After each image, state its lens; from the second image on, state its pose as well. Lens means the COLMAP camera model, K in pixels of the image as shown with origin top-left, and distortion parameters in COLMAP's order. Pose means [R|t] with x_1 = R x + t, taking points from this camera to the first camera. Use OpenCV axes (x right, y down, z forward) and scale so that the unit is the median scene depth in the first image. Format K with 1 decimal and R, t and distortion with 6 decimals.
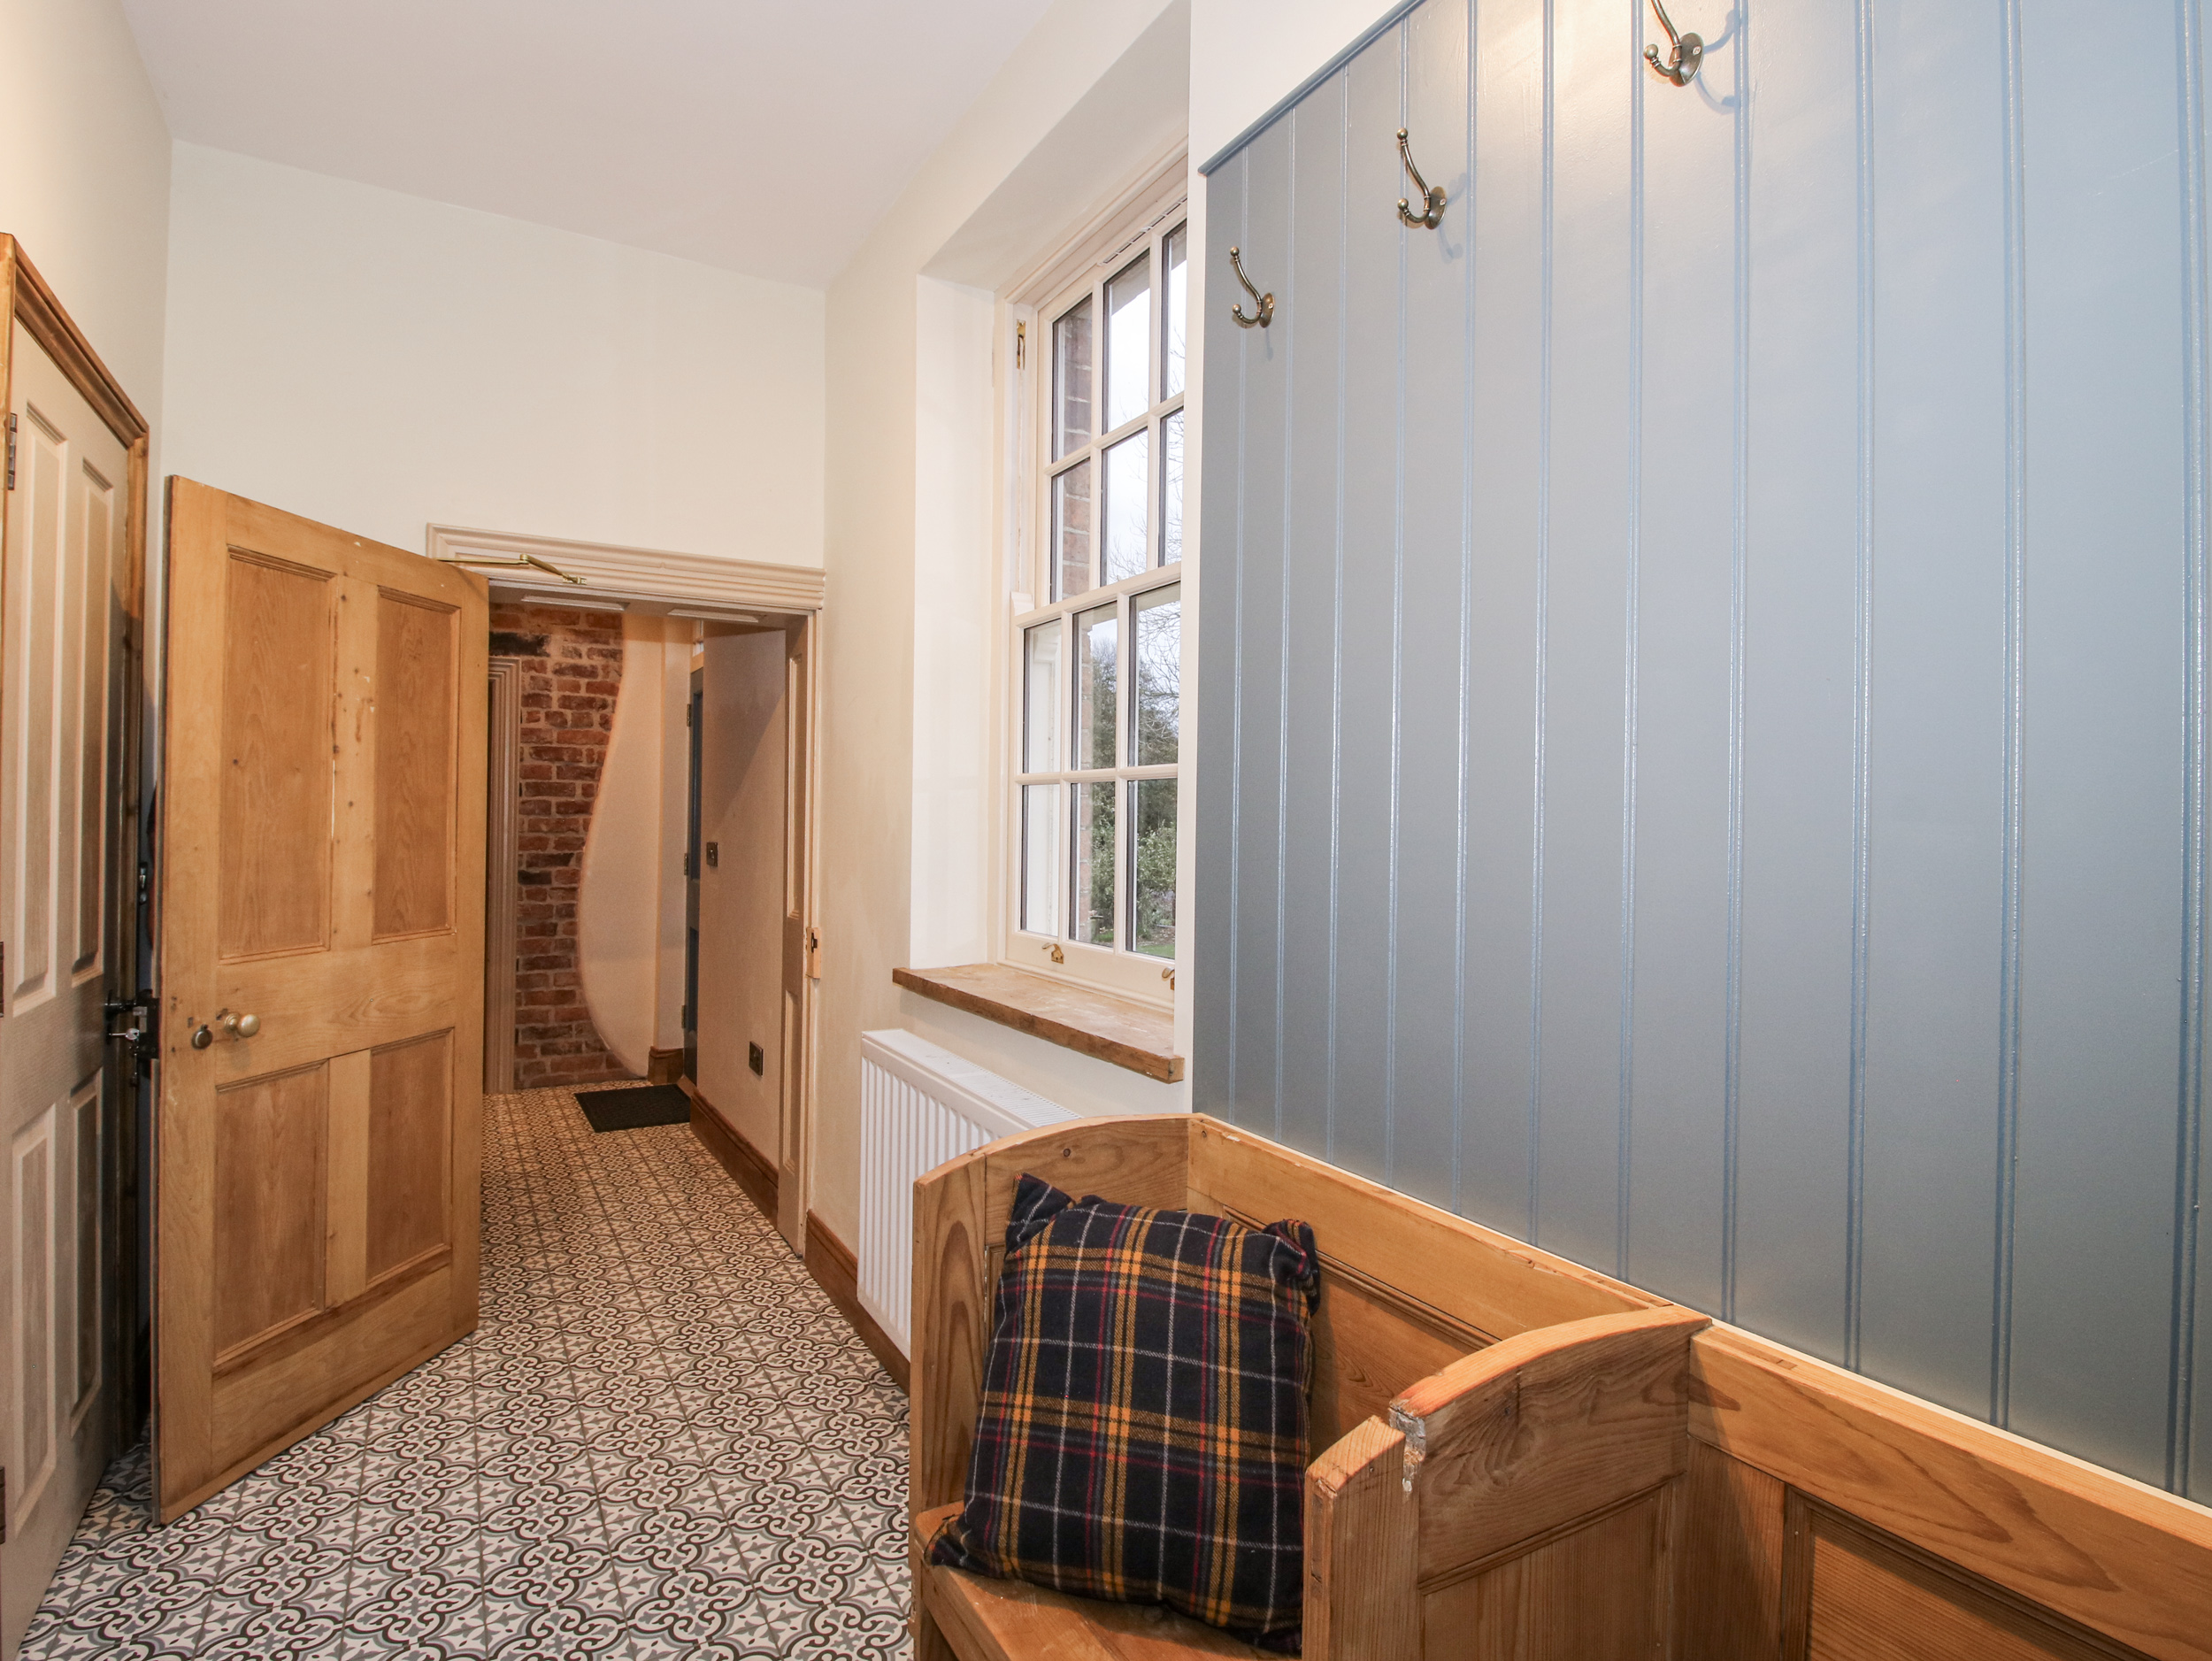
lens RADIAL K [[1154.5, 0, 1089.7], [0, 1154.5, 815.7], [0, 0, 1]] dist [-0.002750, -0.009291]
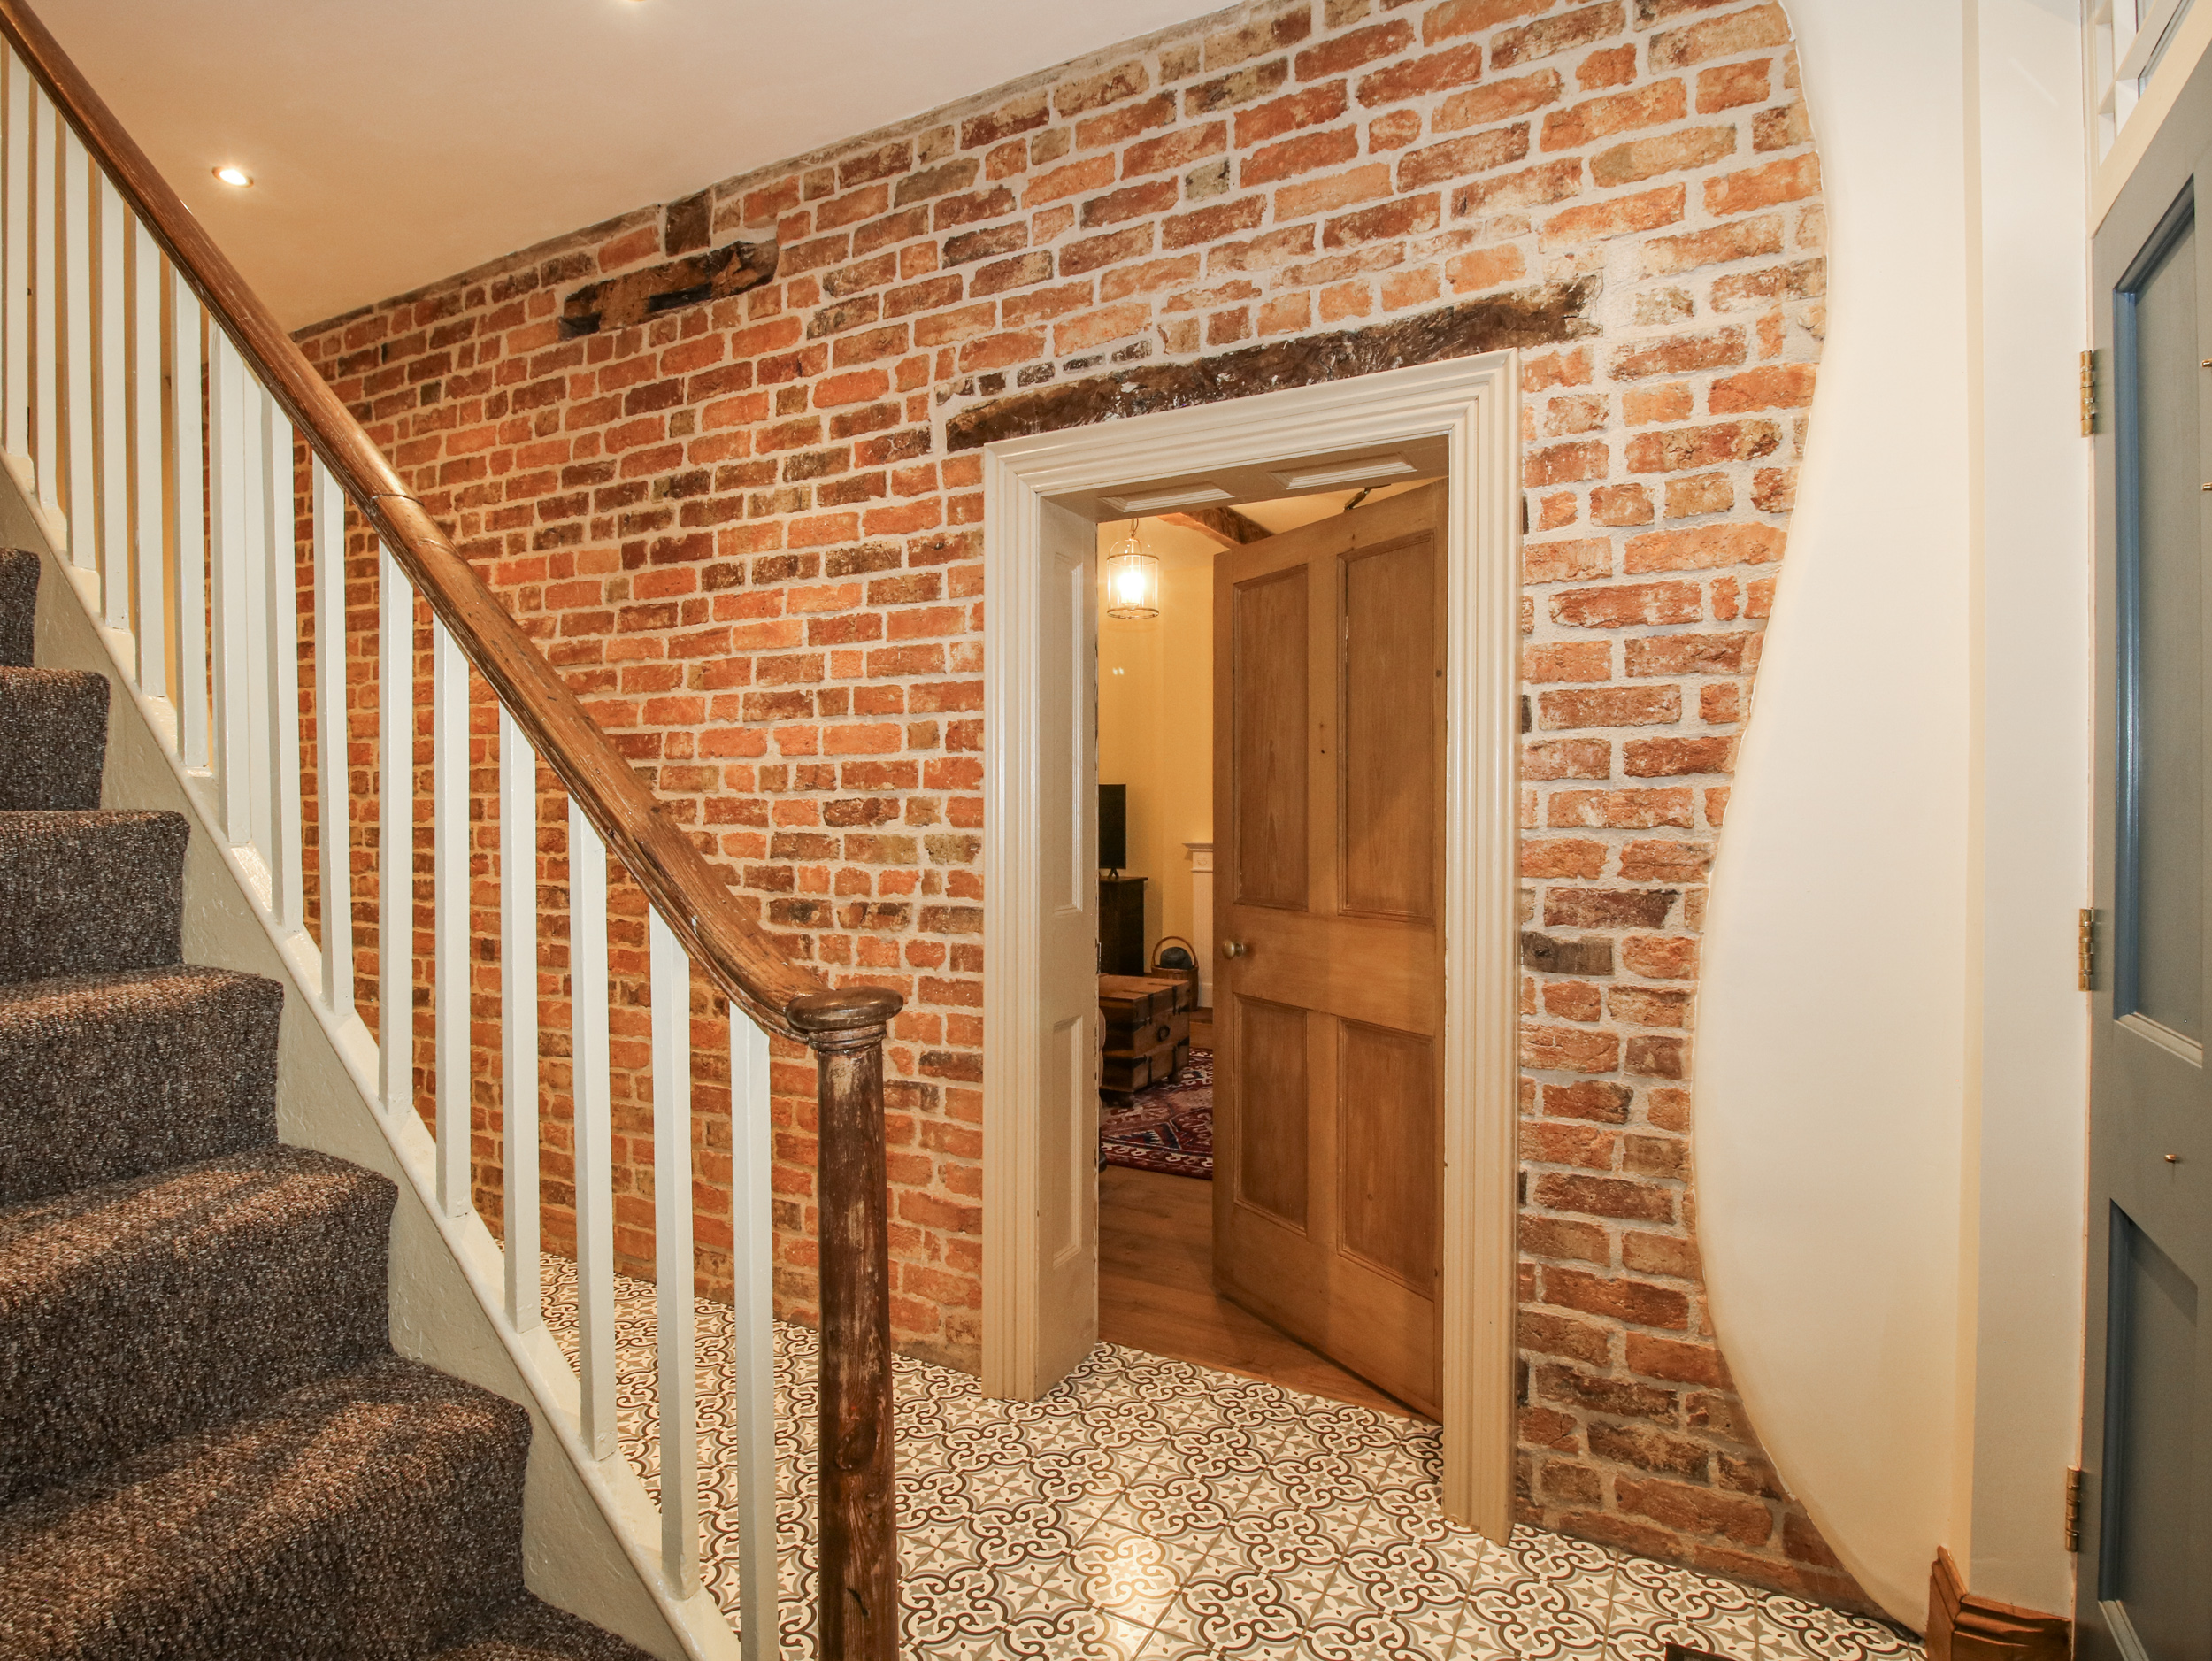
lens RADIAL K [[1154.5, 0, 1093.1], [0, 1154.5, 817.6], [0, 0, 1]] dist [-0.002750, -0.009291]
pose [[0.526156, -0.009323, -0.850337, -0.250721], [0.009802, 0.999940, -0.004898, 0.011057], [0.850331, -0.005758, 0.526216, 0.680455]]
